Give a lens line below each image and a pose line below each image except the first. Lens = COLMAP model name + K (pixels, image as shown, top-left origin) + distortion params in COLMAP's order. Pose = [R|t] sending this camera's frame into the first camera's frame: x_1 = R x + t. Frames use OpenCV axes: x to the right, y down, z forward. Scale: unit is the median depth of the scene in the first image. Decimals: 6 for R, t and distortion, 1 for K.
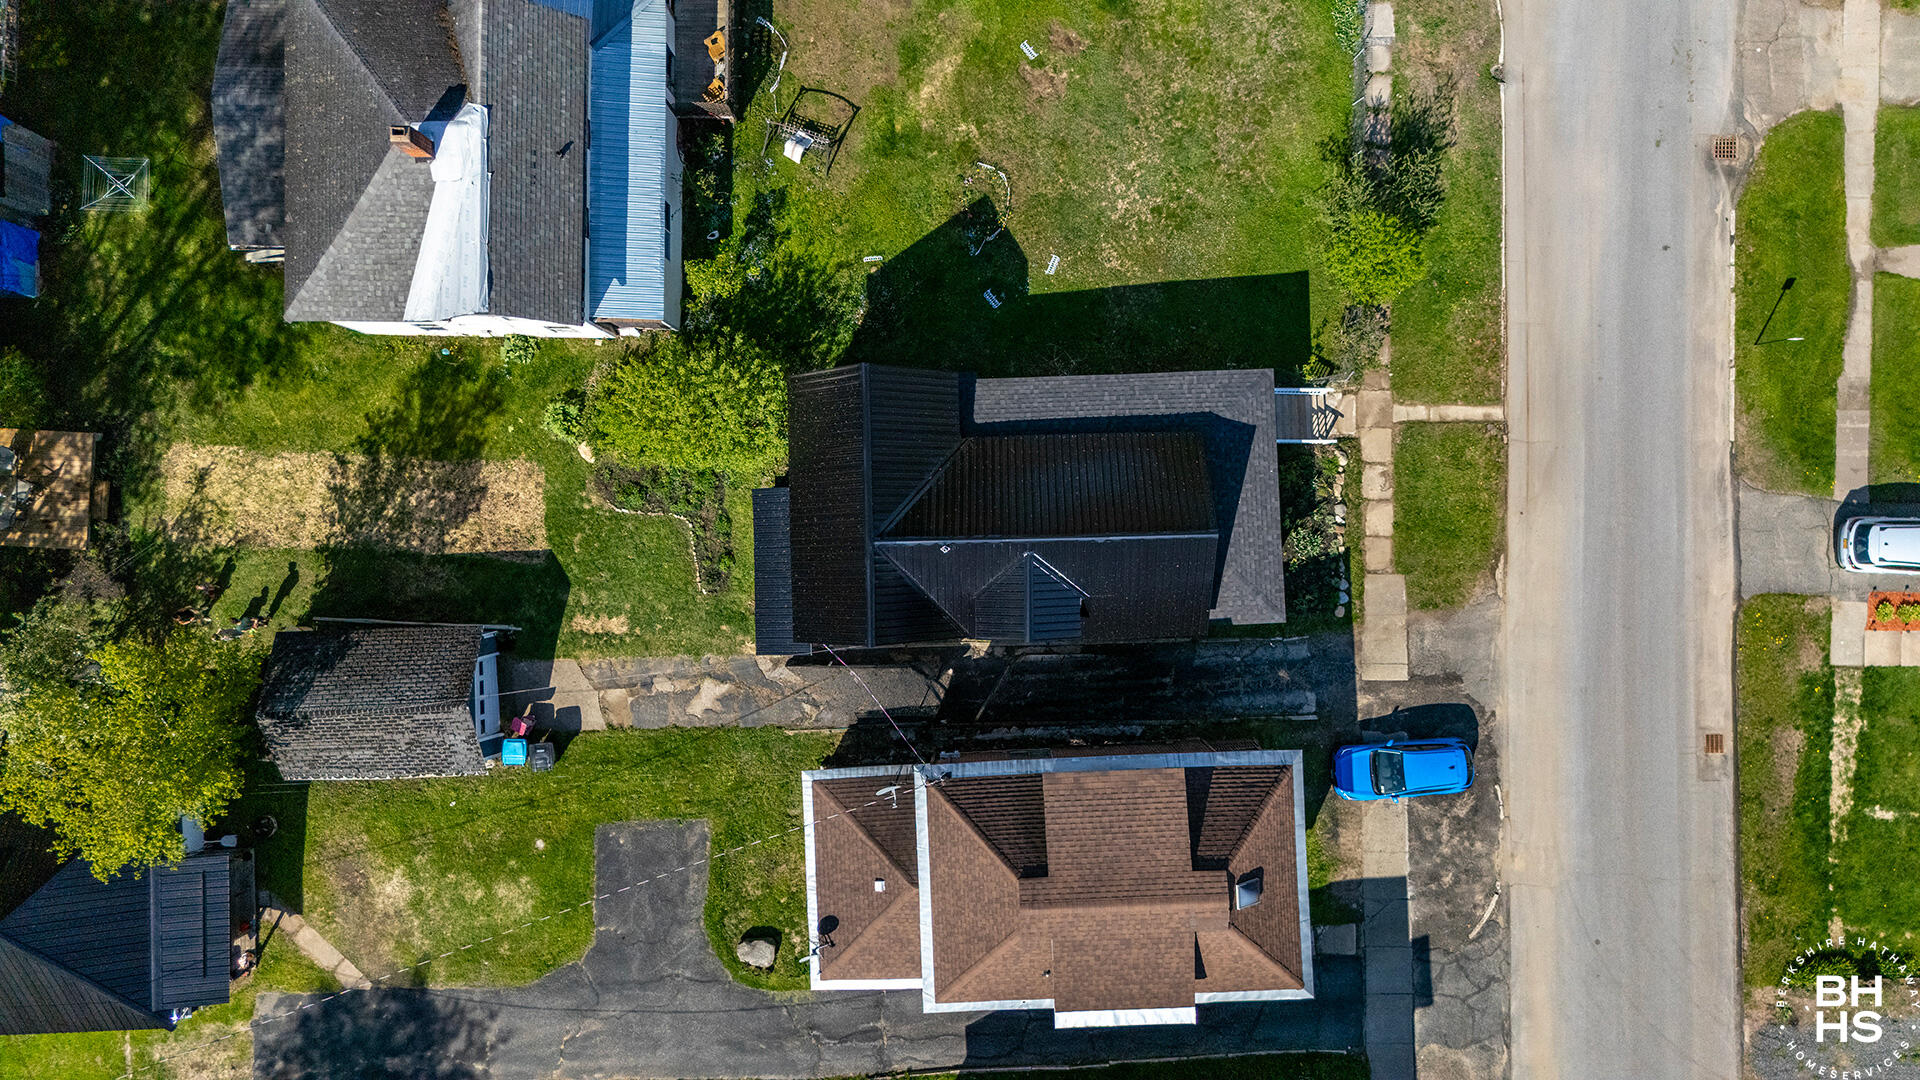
lens RADIAL K [[1412.9, 0, 960.0], [0, 1412.9, 540.0], [0, 0, 1]] dist [0.073552, -0.060086]
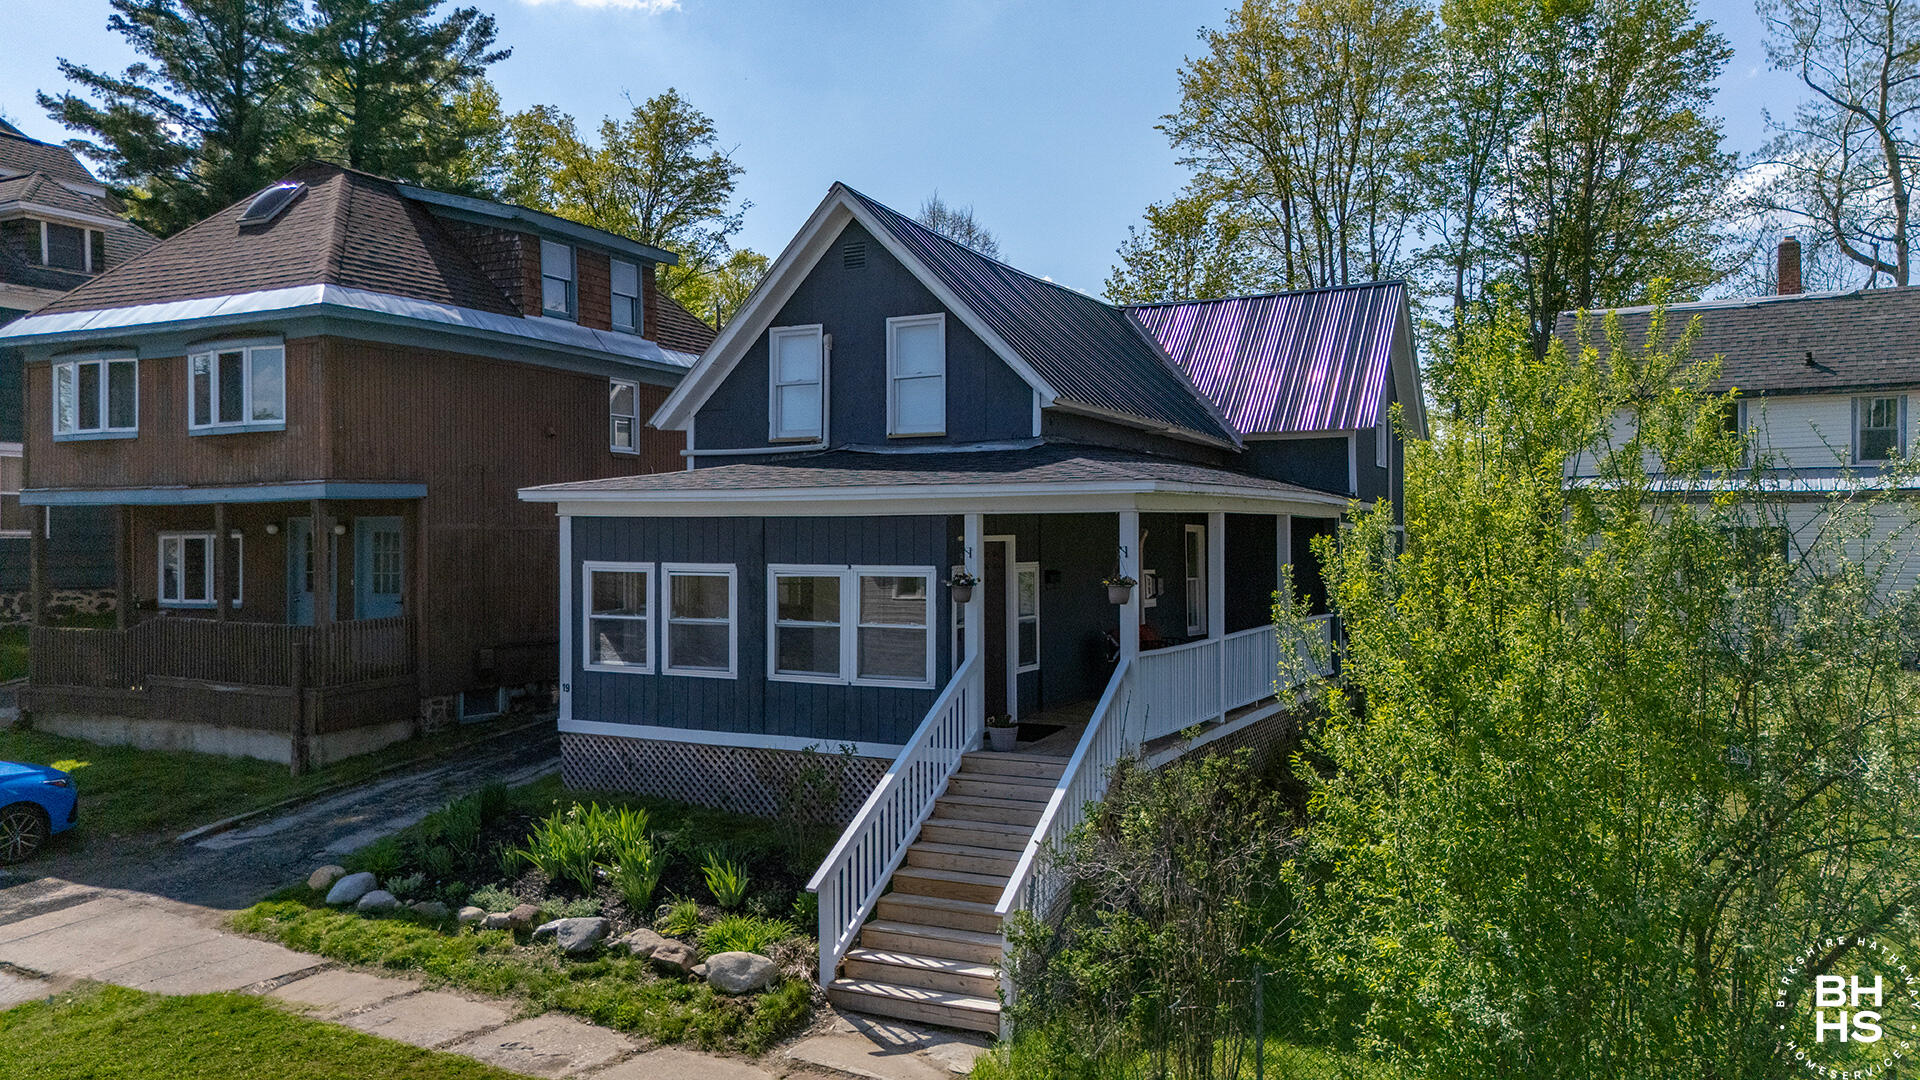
lens RADIAL K [[1412.9, 0, 960.0], [0, 1412.9, 540.0], [0, 0, 1]] dist [0.073552, -0.060086]
pose [[-0.480986, 0.012883, -0.876634, 0.463614], [-0.876715, -0.001527, 0.481008, -0.209626], [0.004859, 0.999916, 0.012029, 0.920018]]
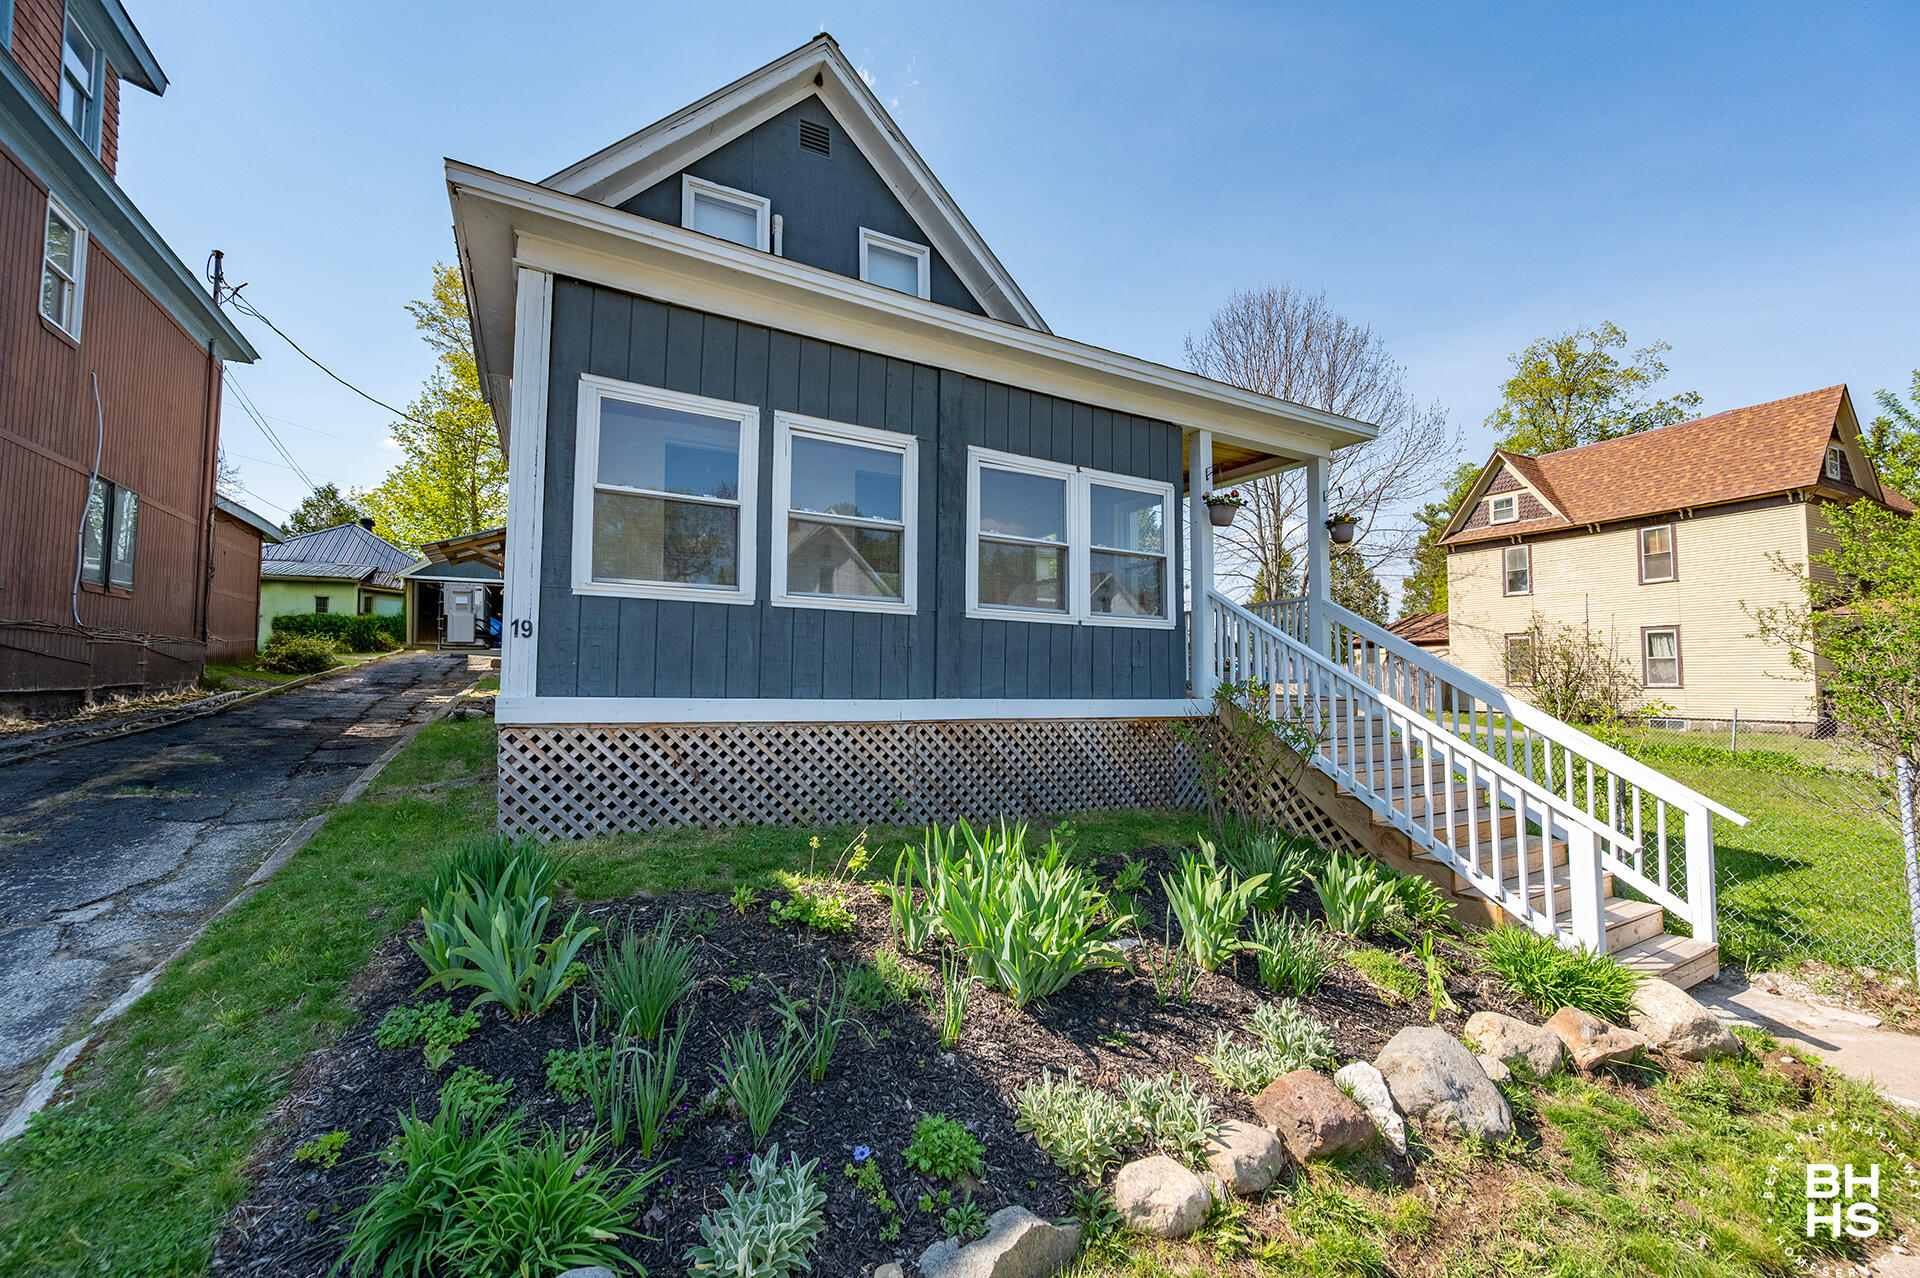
lens RADIAL K [[760.7, 0, 974.5], [0, 760.7, 633.9], [0, 0, 1]] dist [0.002393, 0.000406]
pose [[0.455644, -0.037909, -0.889354, 0.304116], [-0.890016, -0.037485, -0.454385, 0.037887], [-0.016112, 0.998578, -0.050819, 0.964569]]
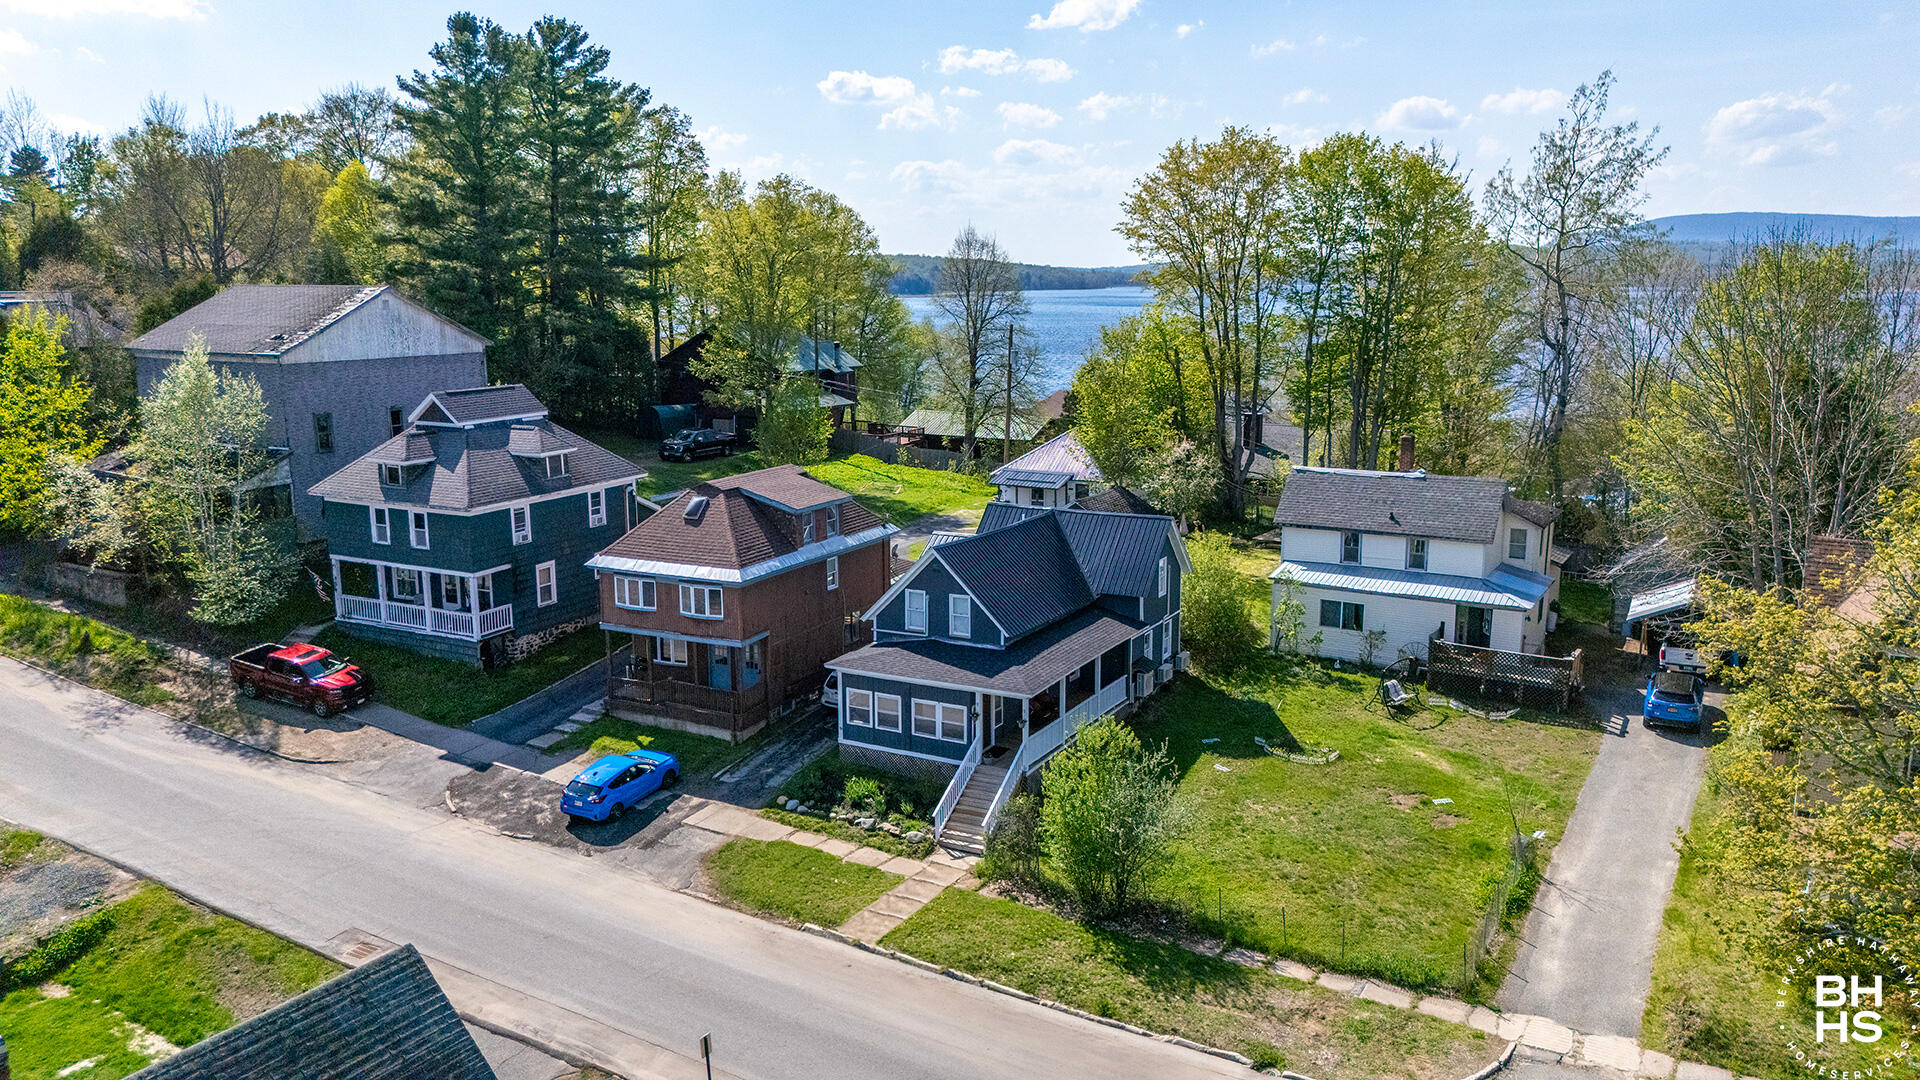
lens RADIAL K [[1412.9, 0, 960.0], [0, 1412.9, 540.0], [0, 0, 1]] dist [0.073552, -0.060086]
pose [[-0.504710, 0.176302, -0.845095, 0.997048], [-0.863225, -0.091147, 0.496523, -0.523329], [0.010510, 0.980107, 0.198191, 0.625980]]
